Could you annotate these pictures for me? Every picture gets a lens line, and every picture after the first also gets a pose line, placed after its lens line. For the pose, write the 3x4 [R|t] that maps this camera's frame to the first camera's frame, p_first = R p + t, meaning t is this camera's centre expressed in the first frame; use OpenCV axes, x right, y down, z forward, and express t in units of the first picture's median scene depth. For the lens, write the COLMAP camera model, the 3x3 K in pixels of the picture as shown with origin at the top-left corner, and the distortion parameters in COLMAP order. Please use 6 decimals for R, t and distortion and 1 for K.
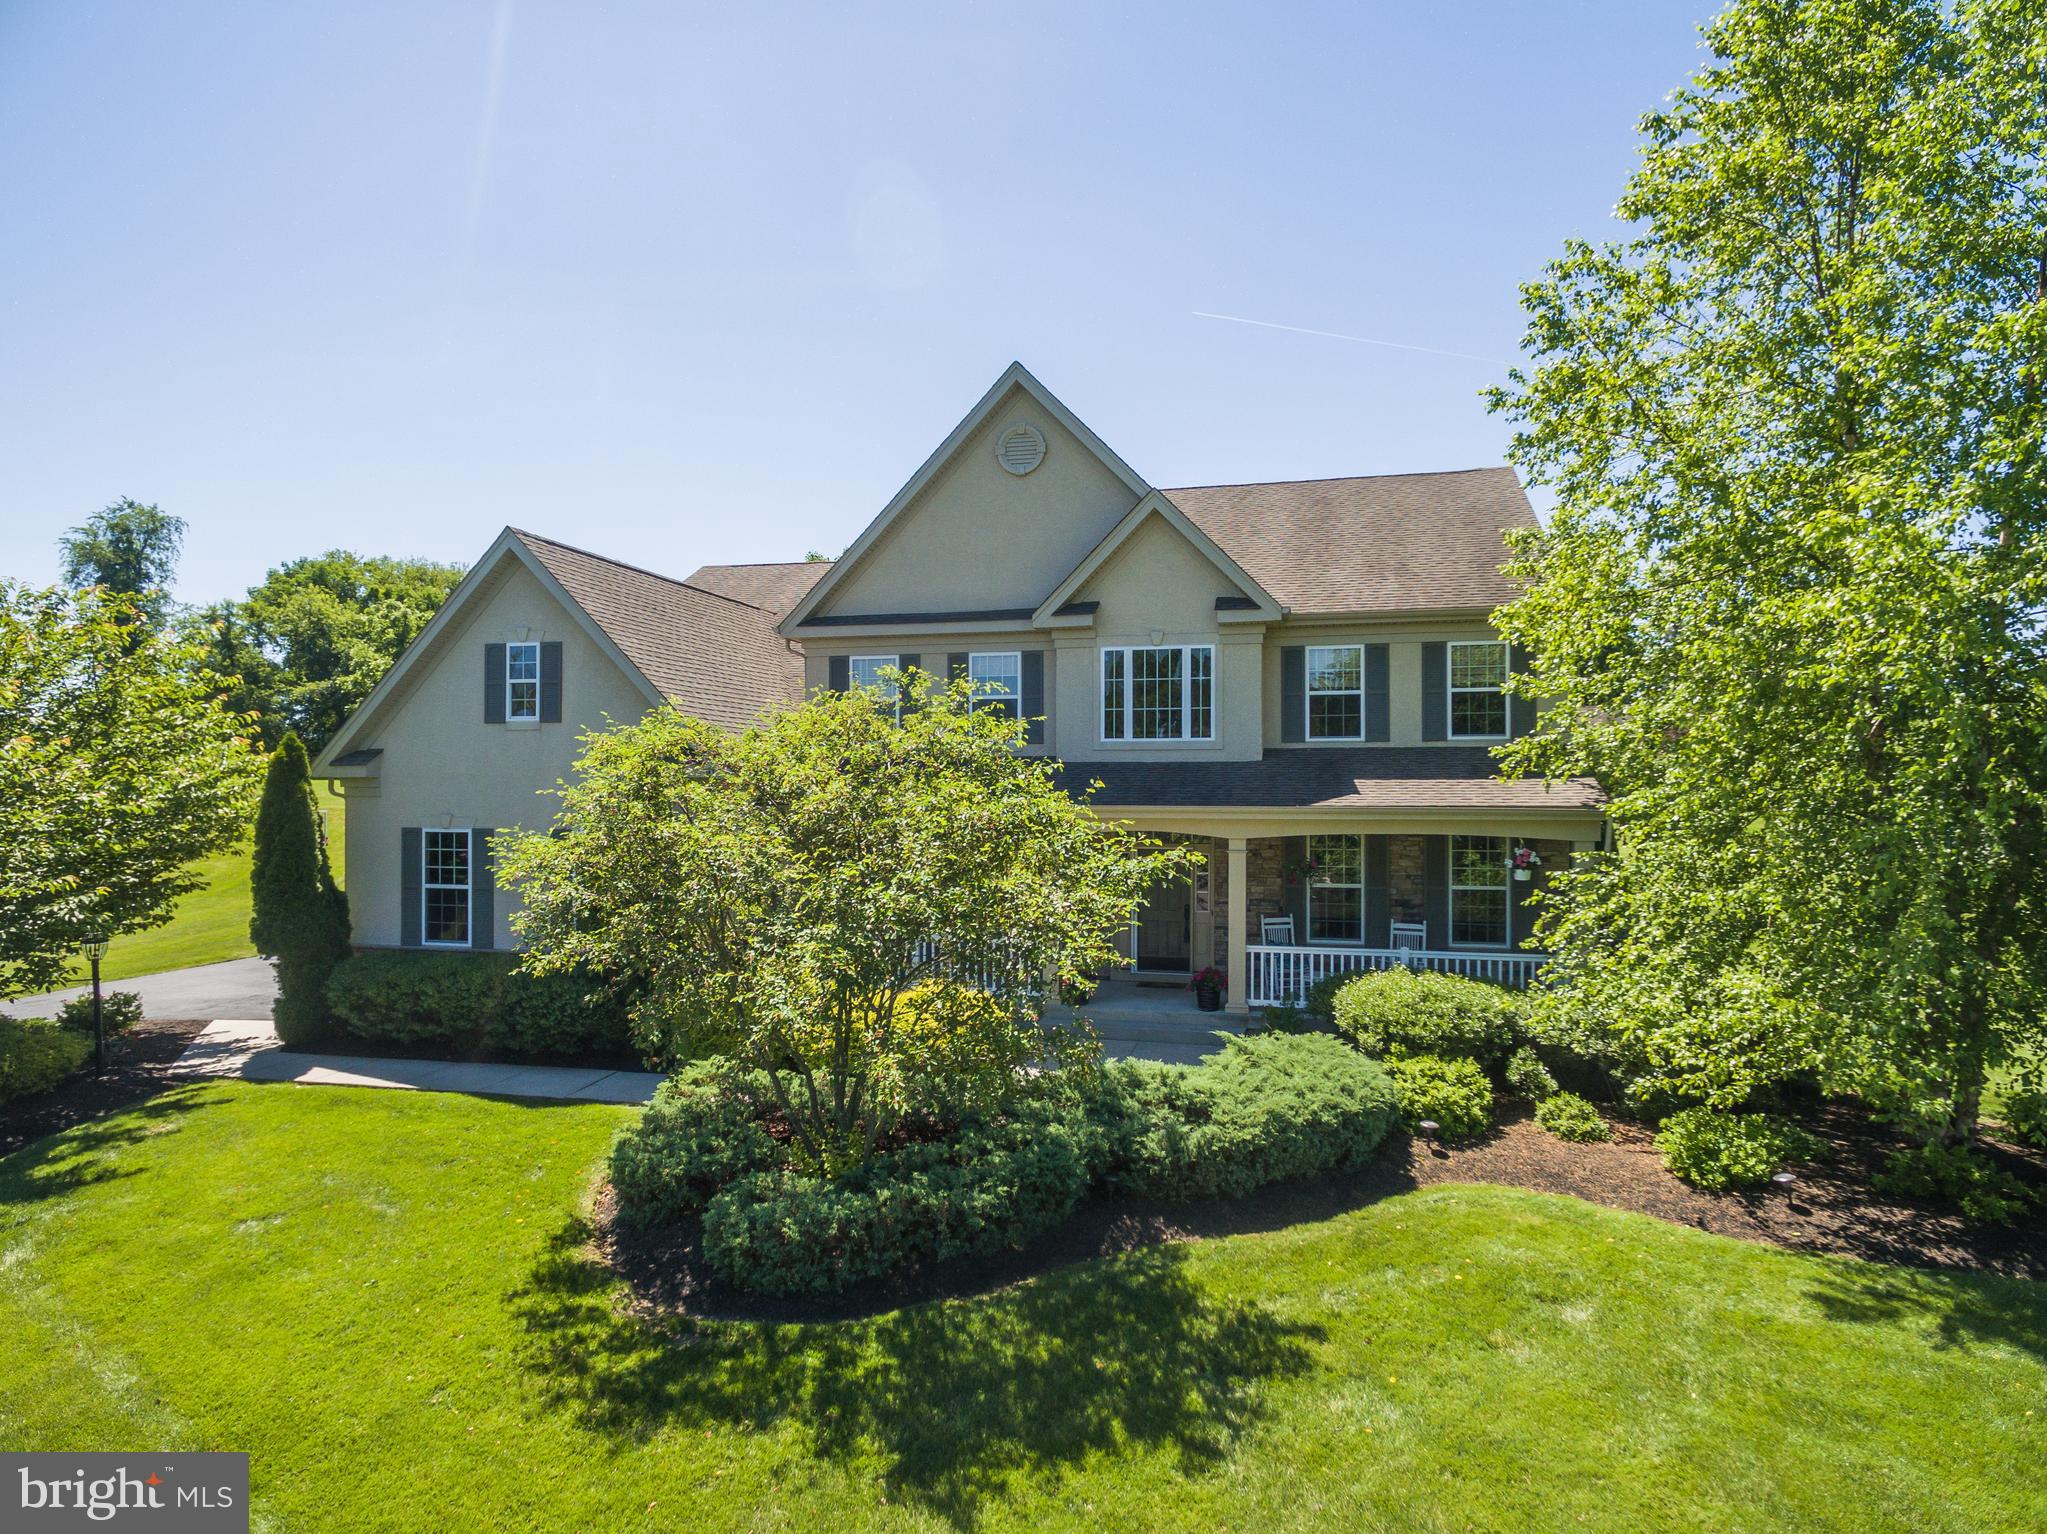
lens RADIAL K [[1212.2, 0, 1023.5], [0, 1212.2, 767.0], [0, 0, 1]] dist [-0.000226, 0.011294]
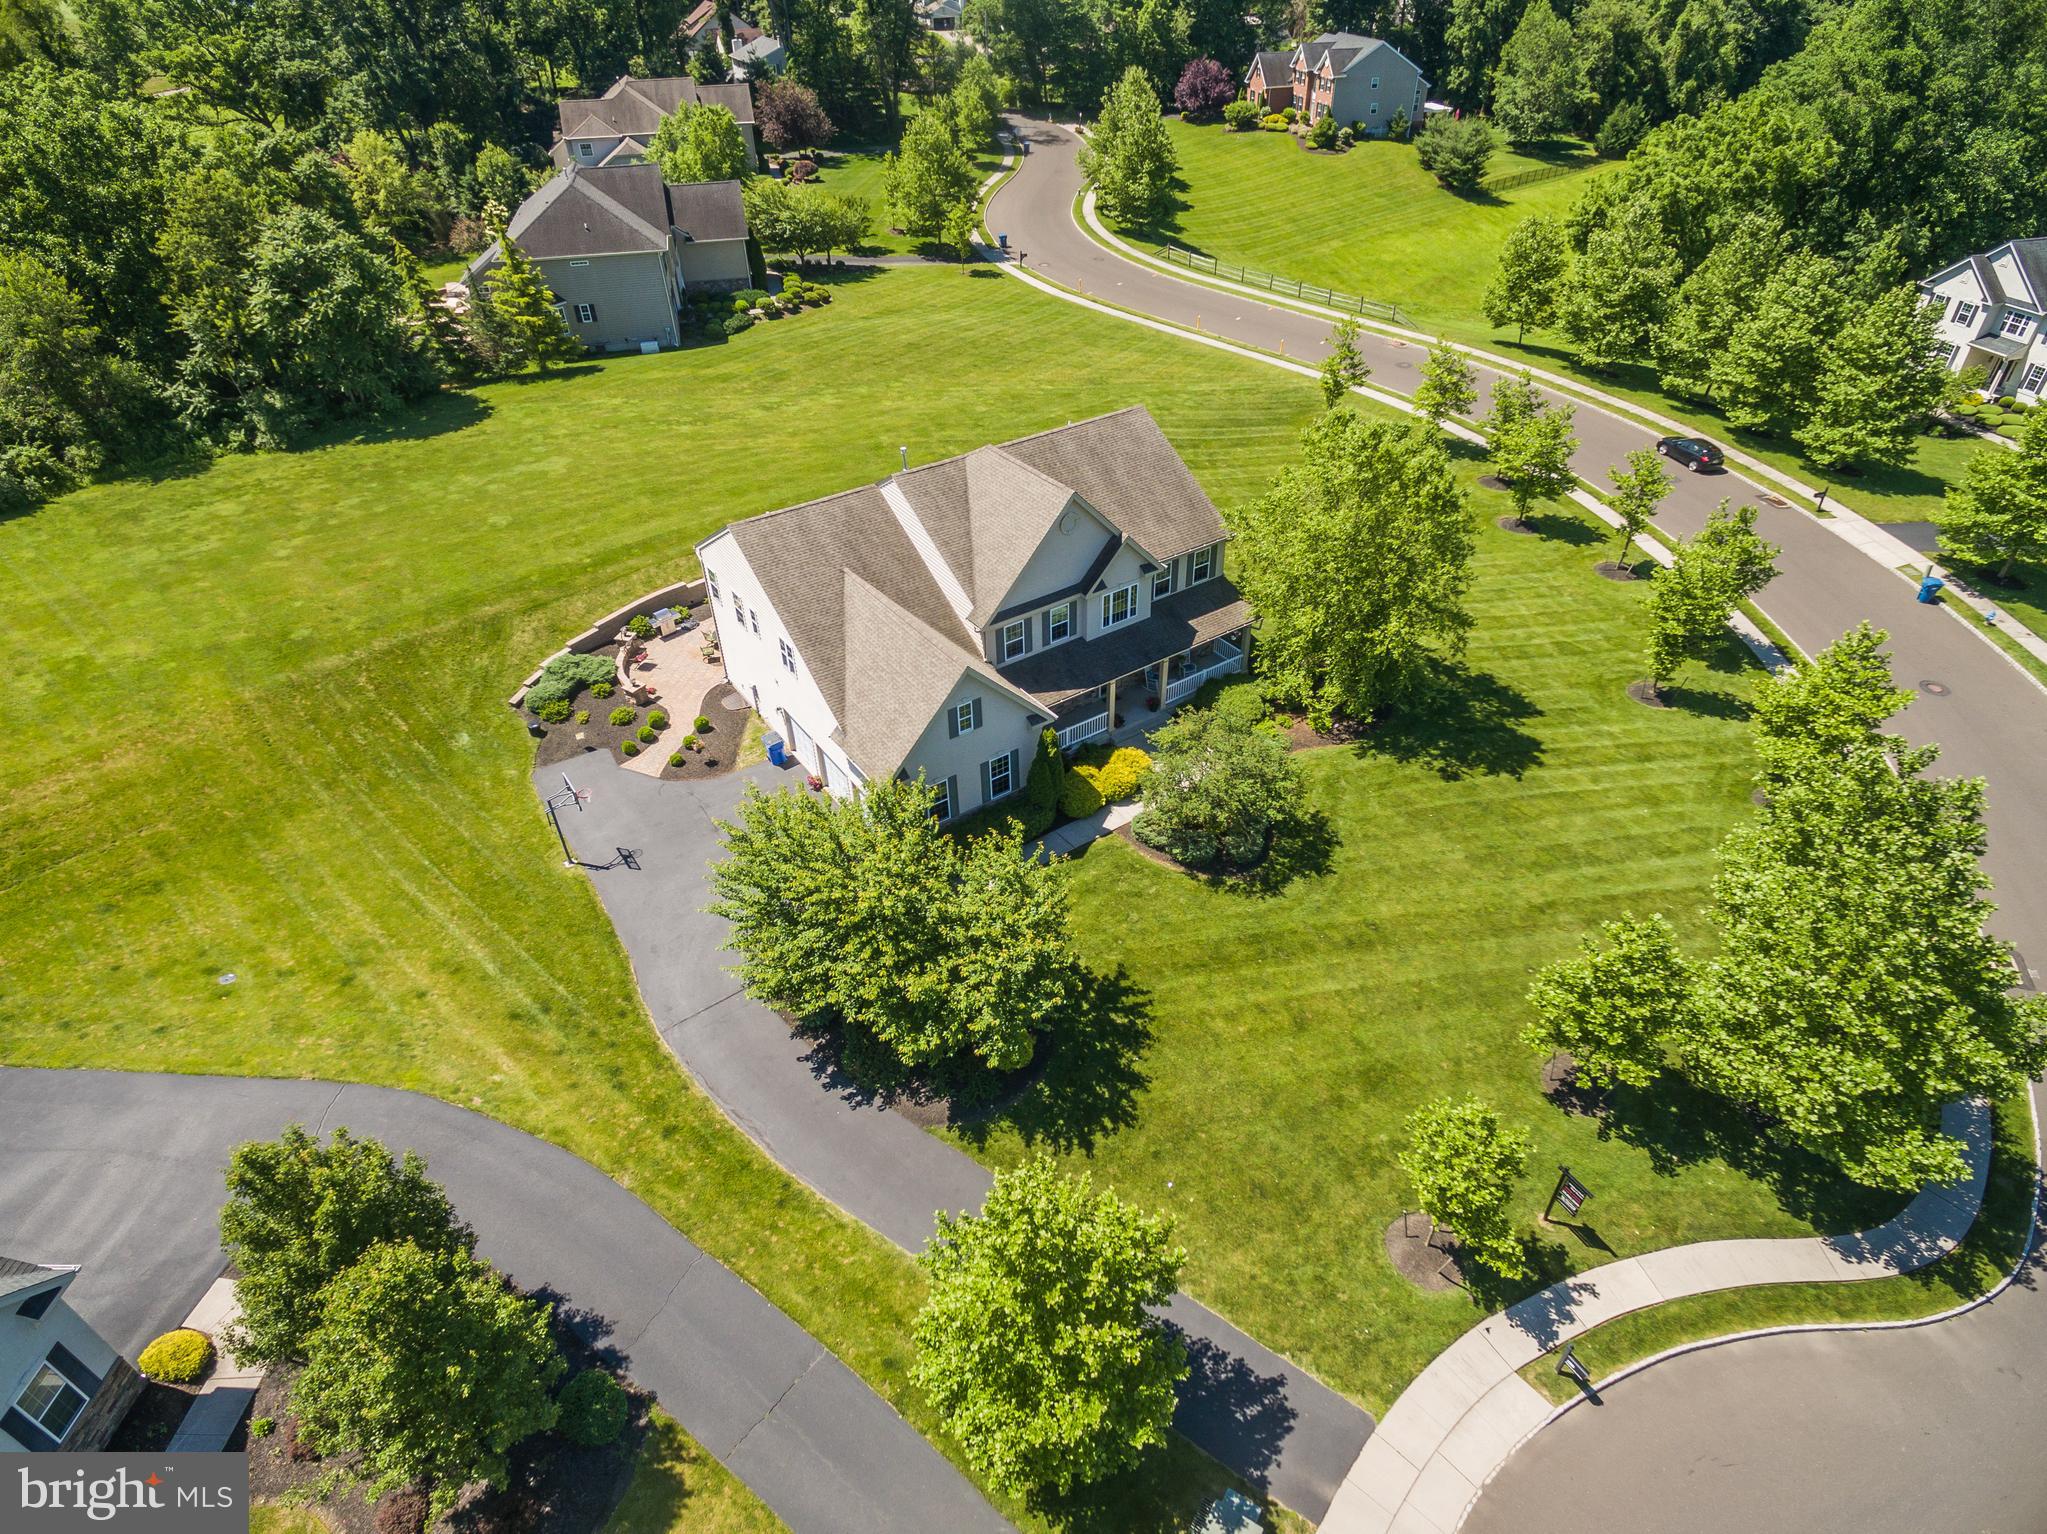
lens RADIAL K [[1212.2, 0, 1023.5], [0, 1212.2, 767.0], [0, 0, 1]] dist [-0.000226, 0.011294]
pose [[0.644017, -0.478017, 0.597279, -1.759718], [-0.007223, 0.776911, 0.629569, -1.446036], [-0.764977, -0.409767, 0.496891, -0.261943]]
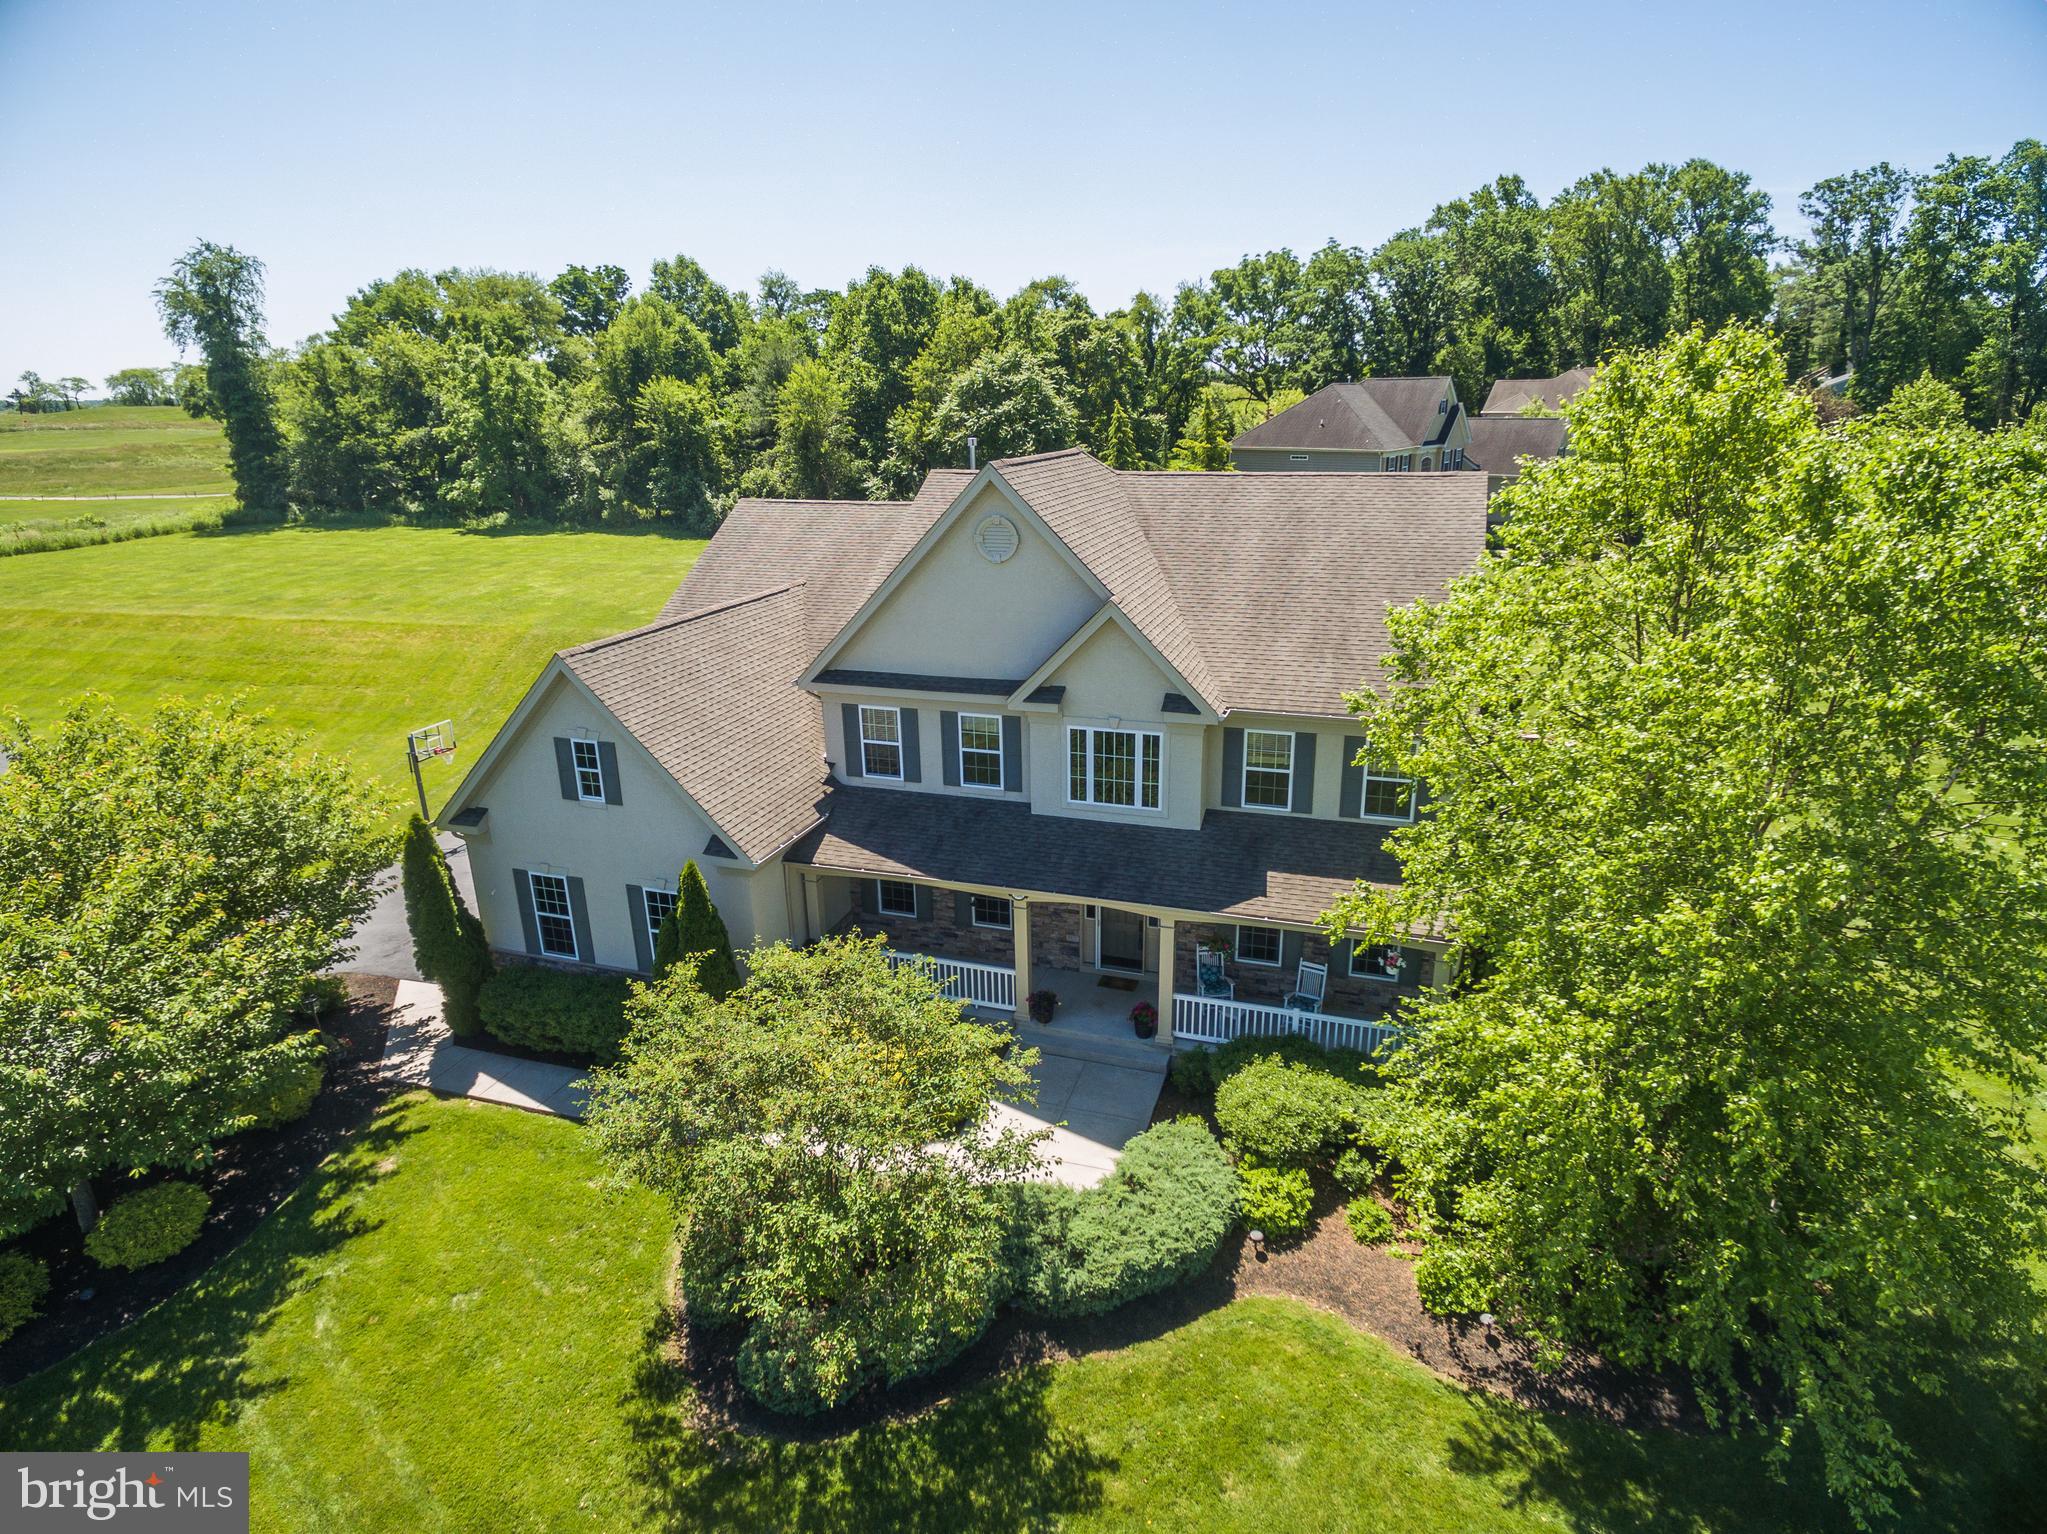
lens RADIAL K [[1179.9, 0, 1023.5], [0, 1179.9, 767.0], [0, 0, 1]] dist [0.005951, -0.000681]
pose [[0.996532, 0.004995, -0.083065, 0.120985], [0.022543, 0.944667, 0.327256, -0.448113], [0.080103, -0.327993, 0.941278, -0.080536]]
